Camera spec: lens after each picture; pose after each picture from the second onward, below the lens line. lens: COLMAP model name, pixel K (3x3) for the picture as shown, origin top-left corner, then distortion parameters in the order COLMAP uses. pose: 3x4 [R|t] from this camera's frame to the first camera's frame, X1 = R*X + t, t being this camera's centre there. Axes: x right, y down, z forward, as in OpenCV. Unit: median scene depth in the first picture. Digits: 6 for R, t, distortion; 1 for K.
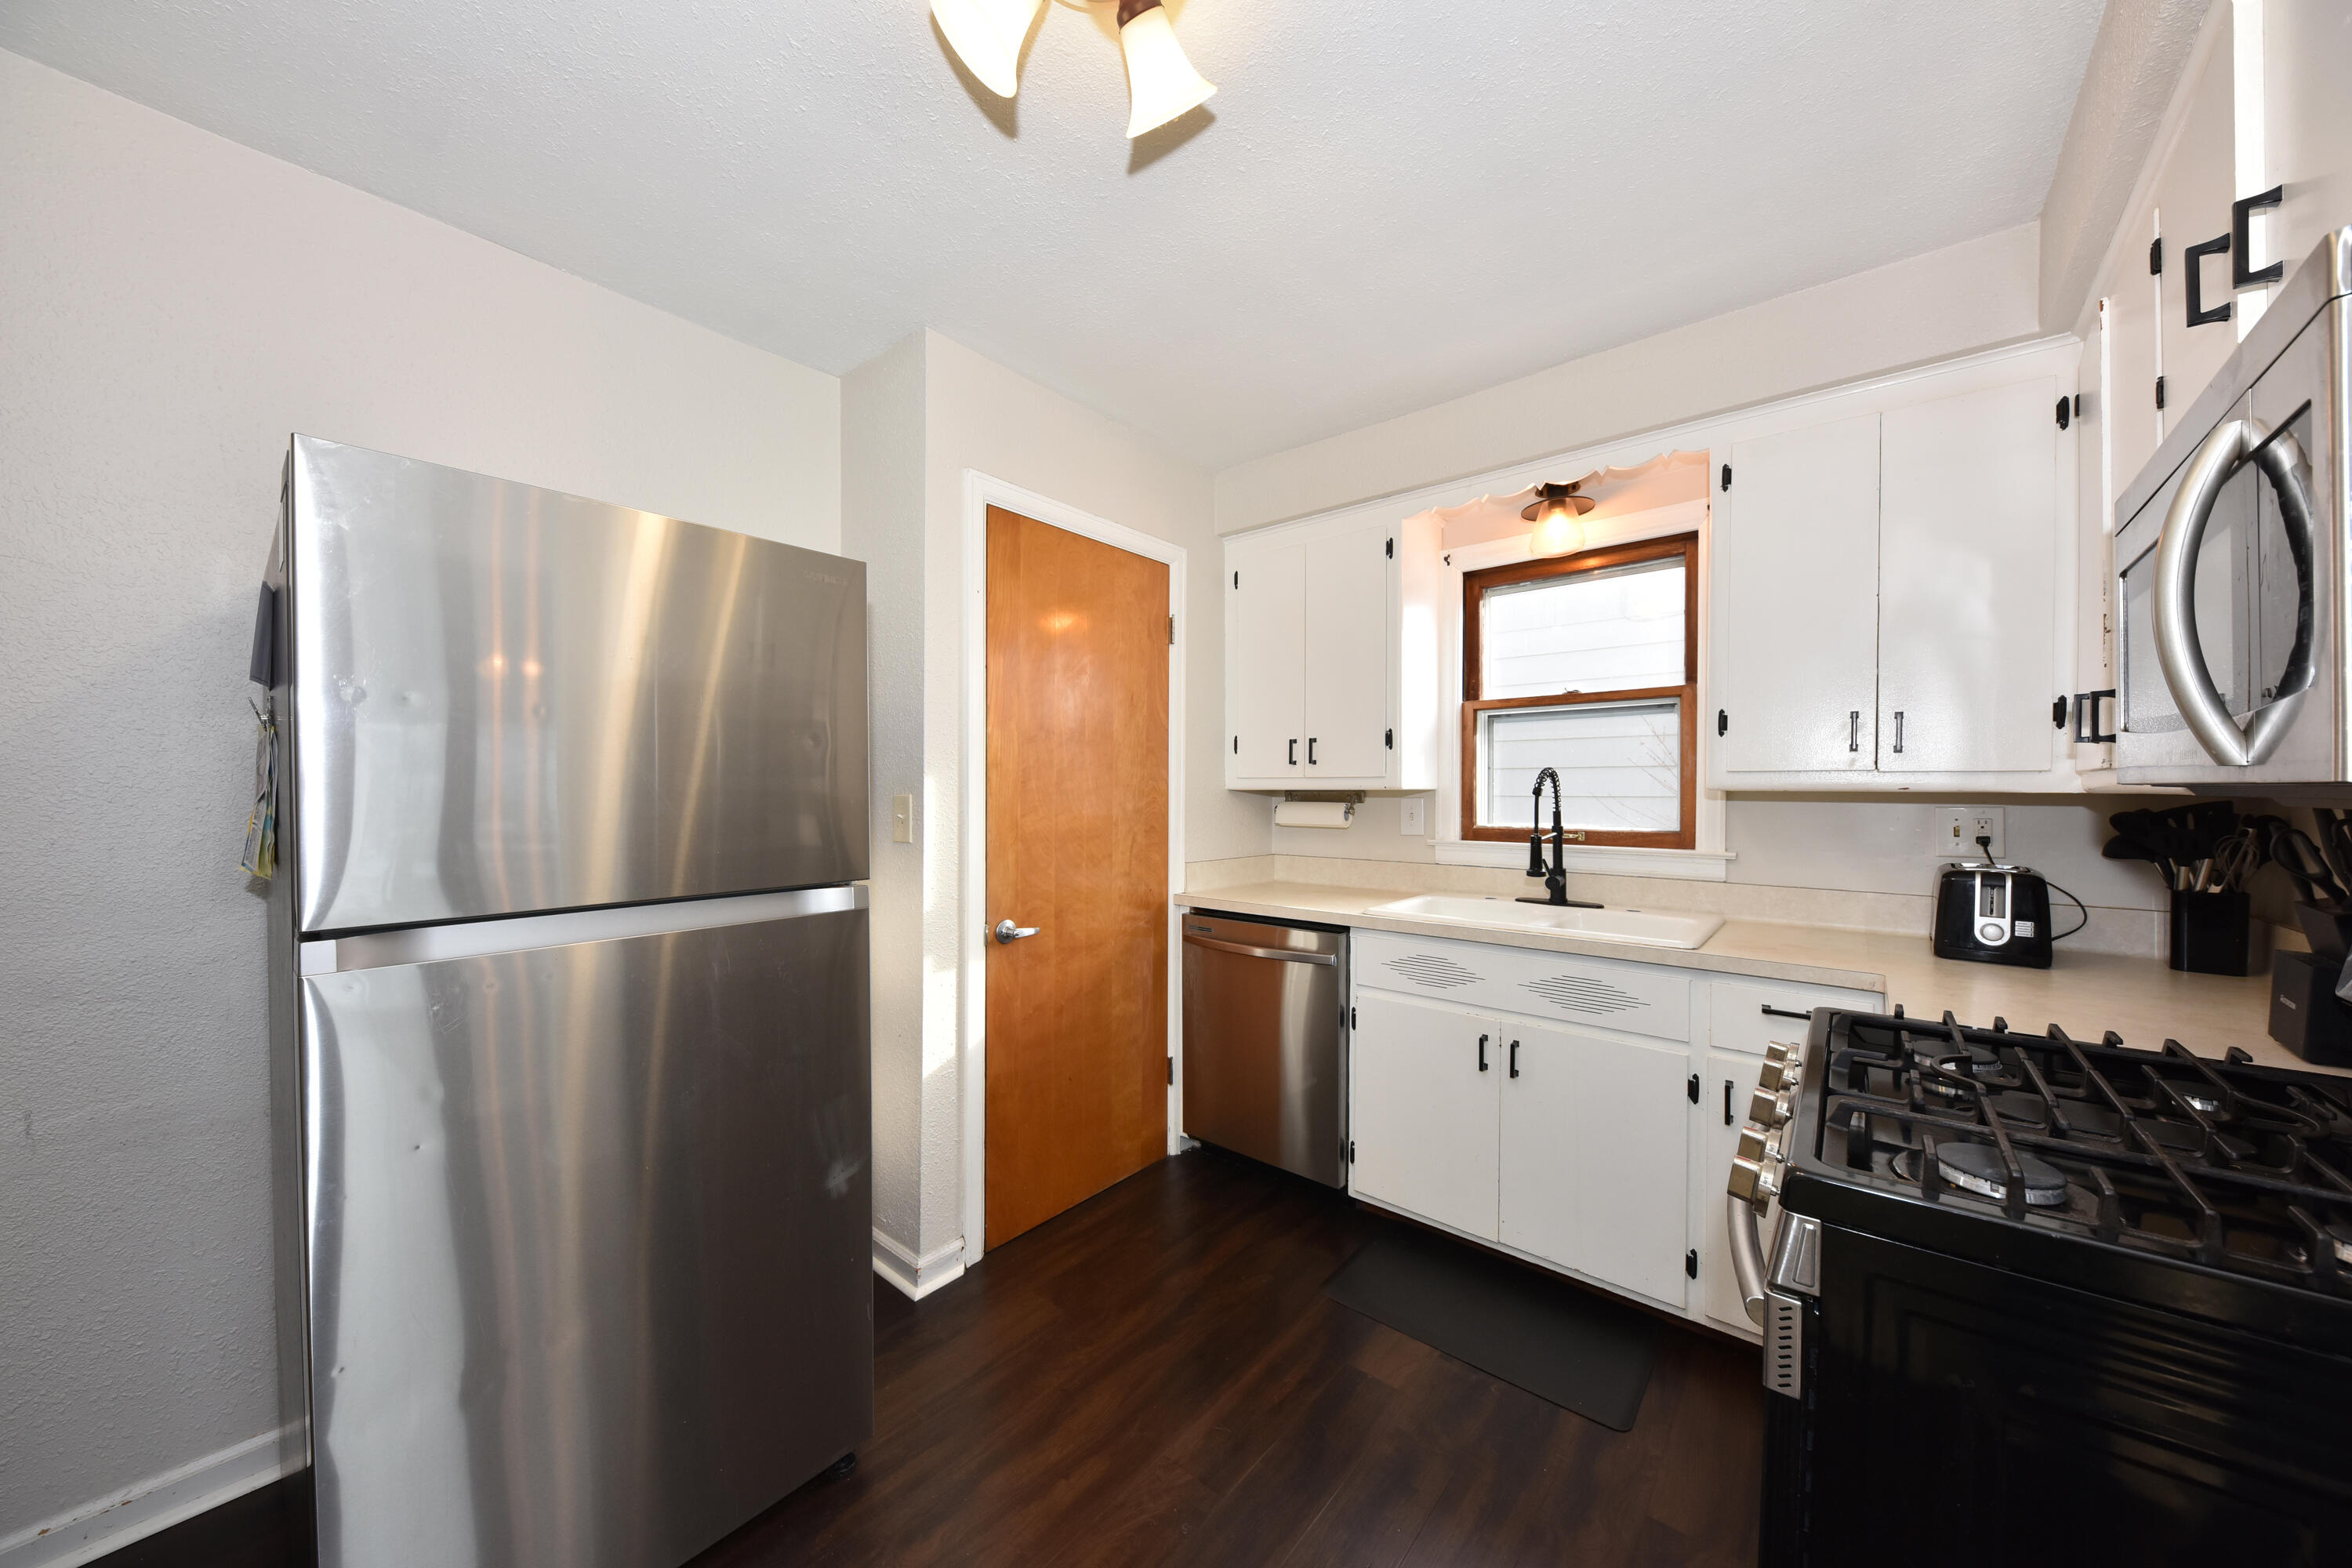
lens RADIAL K [[816.8, 0, 1182.0], [0, 816.8, 795.9], [0, 0, 1]] dist [0.001298, -0.000238]
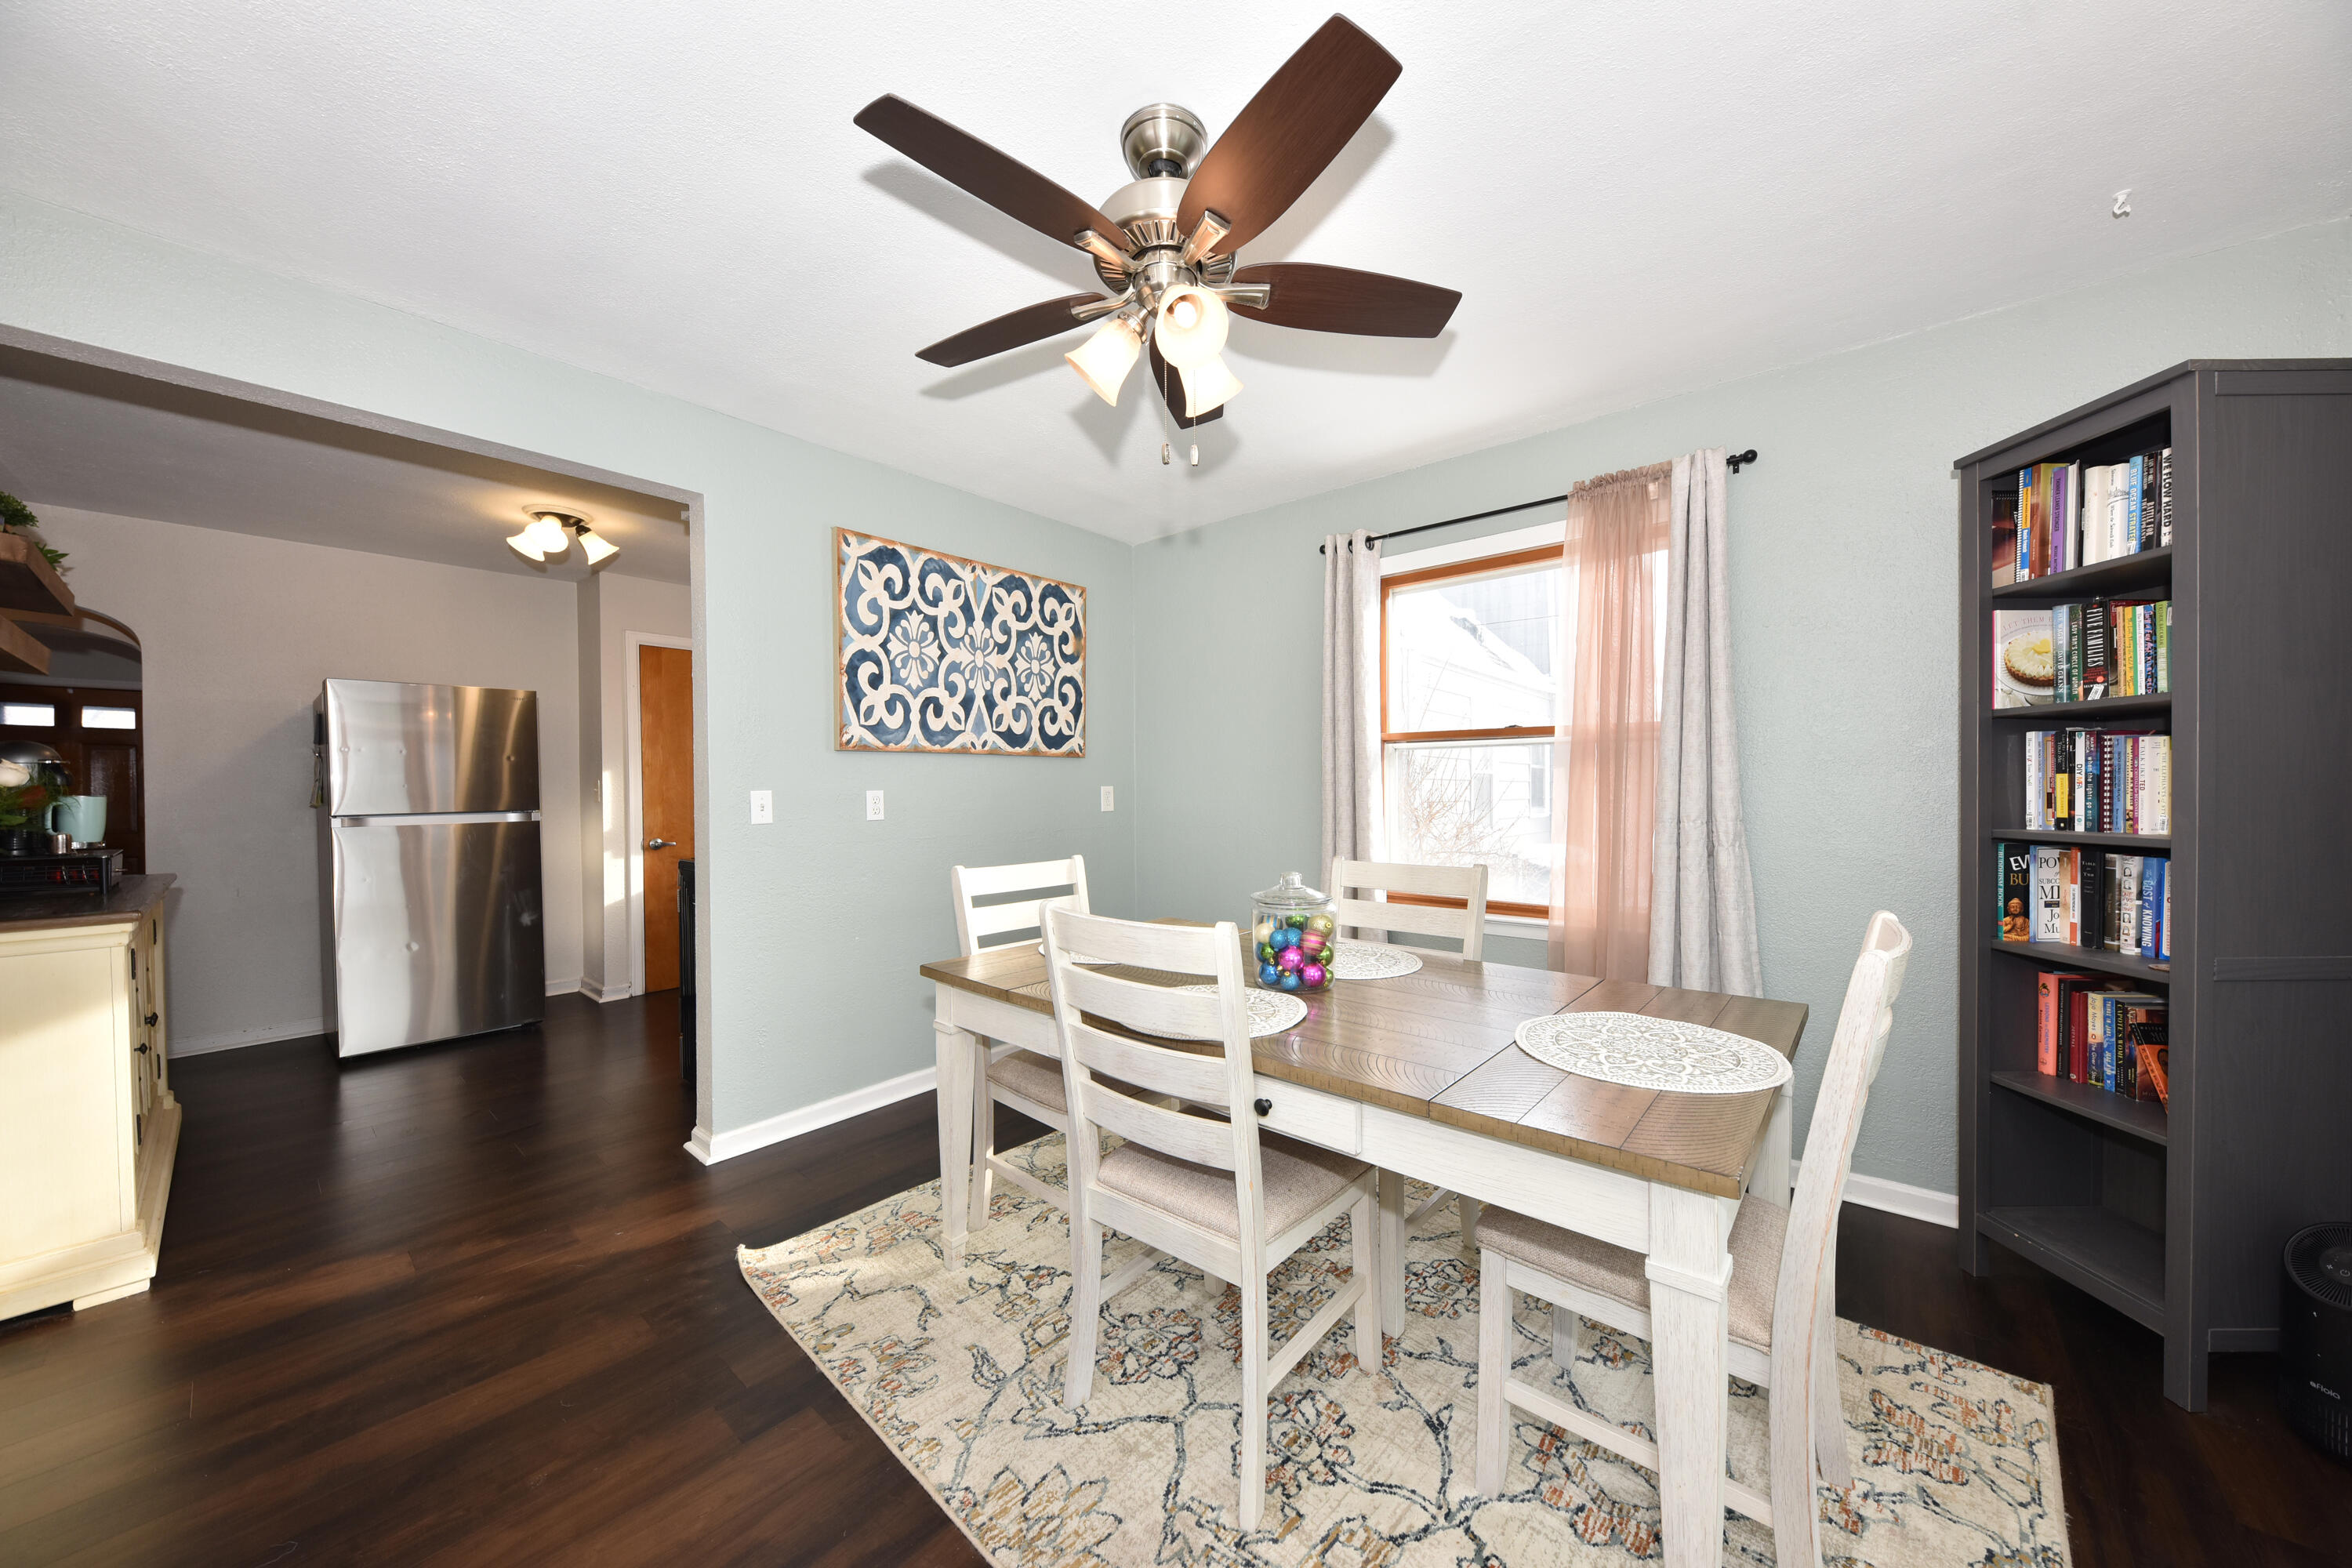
lens RADIAL K [[816.8, 0, 1184.7], [0, 816.8, 788.9], [0, 0, 1]] dist [0.001298, -0.000238]
pose [[0.999911, -0.013034, -0.002698, 1.163724], [0.013020, 0.999903, -0.004927, 0.051827], [0.002762, 0.004892, 0.999984, -1.119924]]
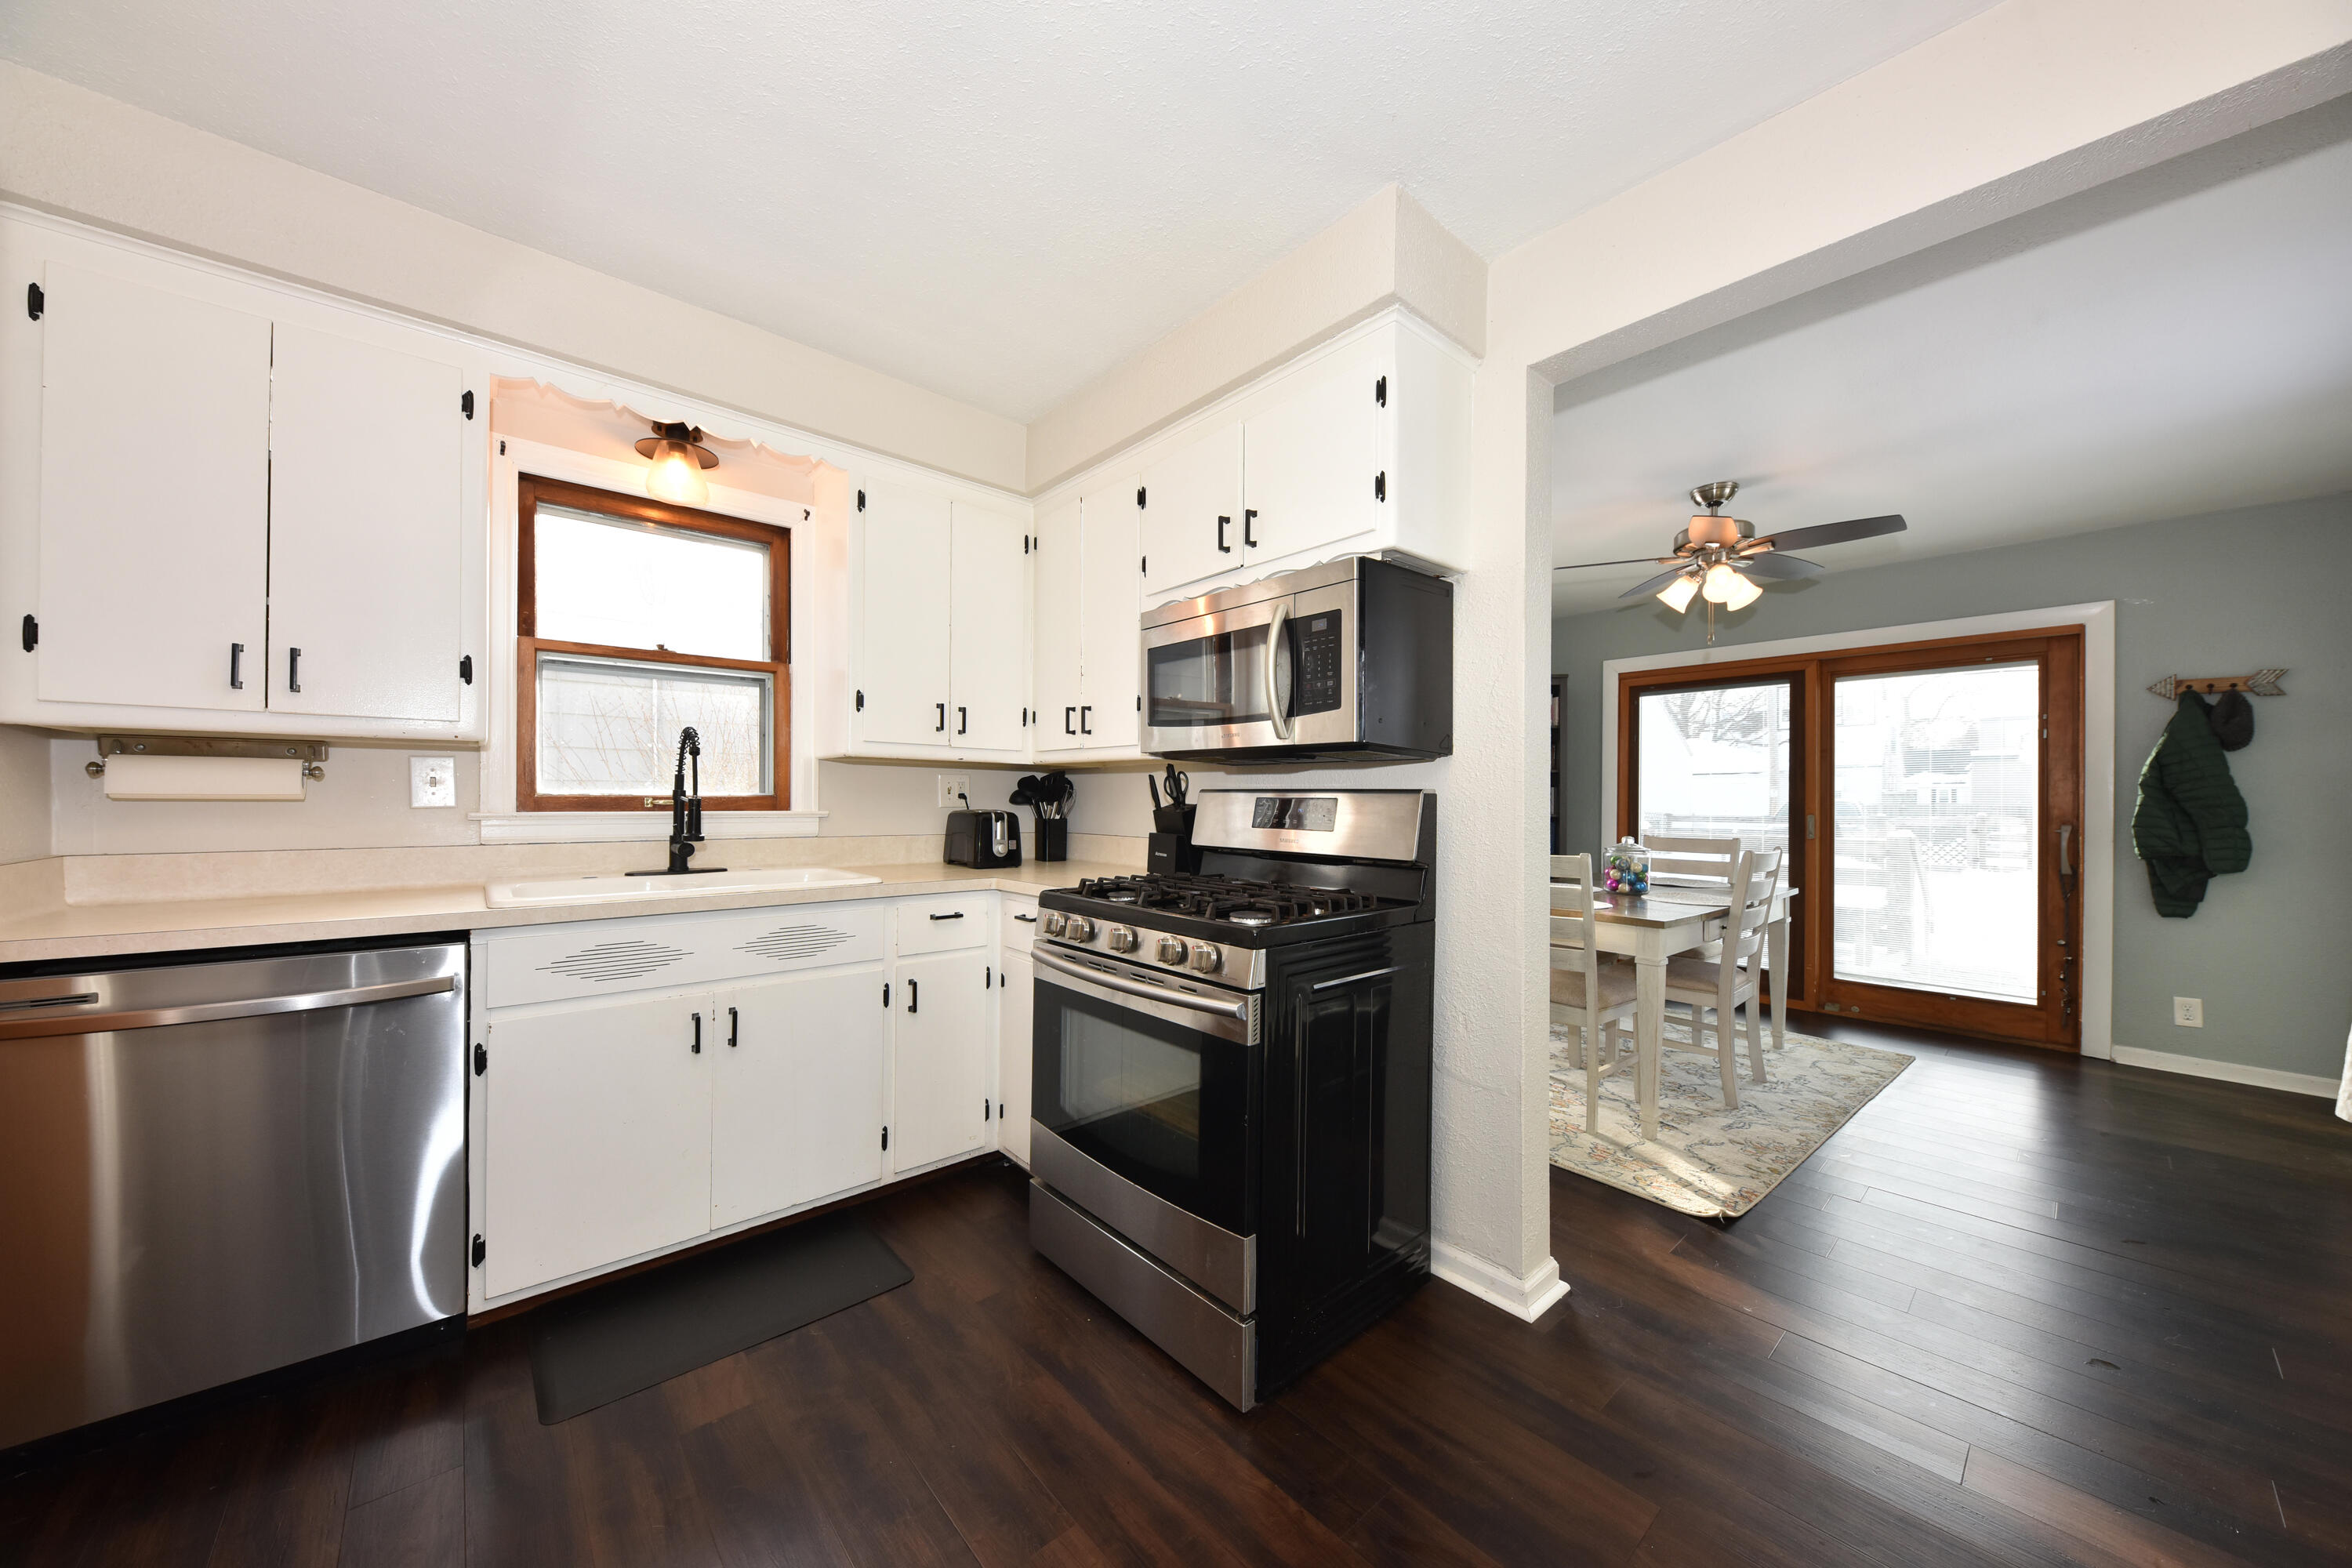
lens RADIAL K [[816.8, 0, 1186.8], [0, 816.8, 797.4], [0, 0, 1]] dist [0.001298, -0.000238]
pose [[0.133995, -0.001208, 0.990981, -0.432629], [-0.002221, 0.999996, 0.001519, 0.046695], [-0.990980, -0.002405, 0.133992, 0.317421]]
